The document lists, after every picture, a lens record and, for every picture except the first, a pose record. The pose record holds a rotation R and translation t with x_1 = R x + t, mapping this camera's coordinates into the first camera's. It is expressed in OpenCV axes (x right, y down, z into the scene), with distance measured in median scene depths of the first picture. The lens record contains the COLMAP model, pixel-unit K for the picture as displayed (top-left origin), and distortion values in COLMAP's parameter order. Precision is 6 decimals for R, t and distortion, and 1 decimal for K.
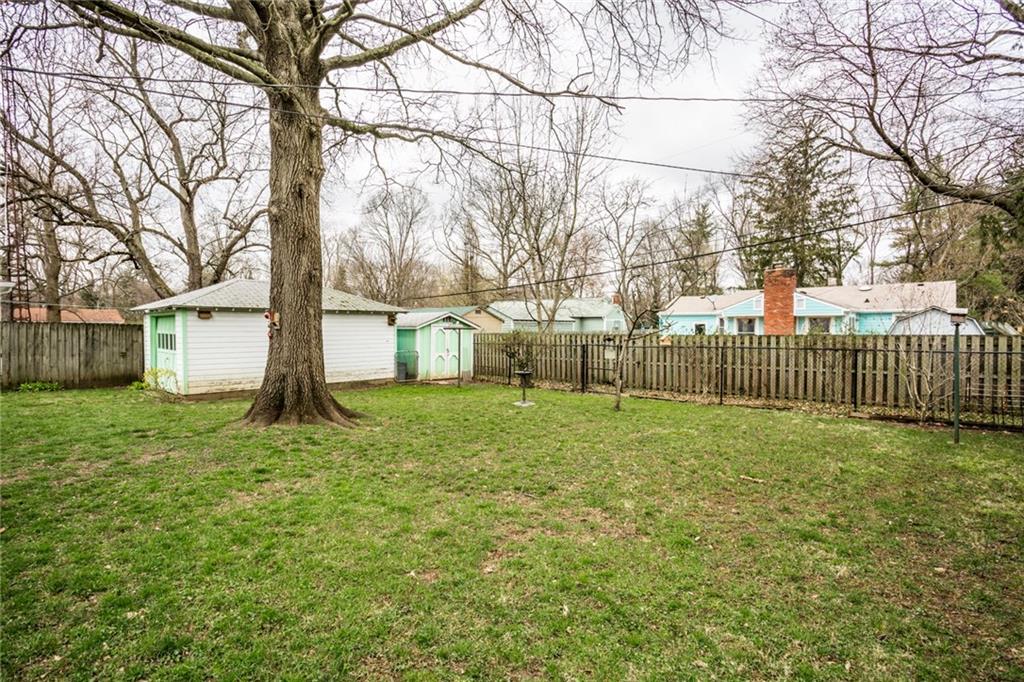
lens RADIAL K [[508.4, 0, 503.9], [0, 508.4, 346.2], [0, 0, 1]] dist [-0.080523, 0.036999]
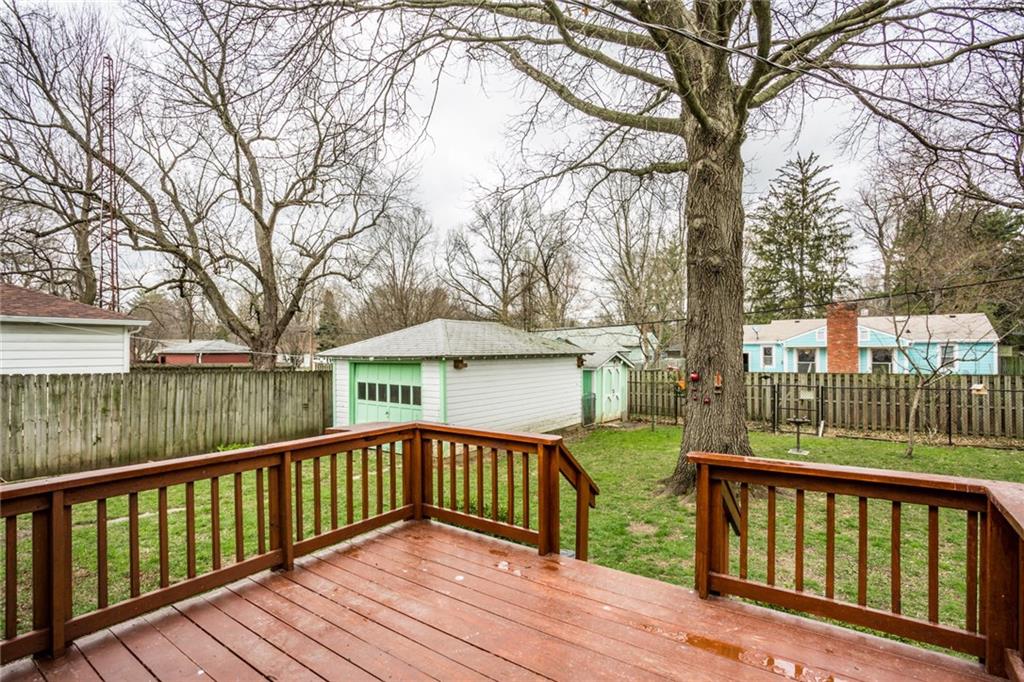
lens RADIAL K [[508.4, 0, 503.9], [0, 508.4, 346.2], [0, 0, 1]] dist [-0.080523, 0.036999]
pose [[0.993551, -0.005002, 0.113279, -0.324390], [0.009961, 0.999014, -0.043256, -0.028618], [-0.112951, 0.044105, 0.992621, 0.049758]]
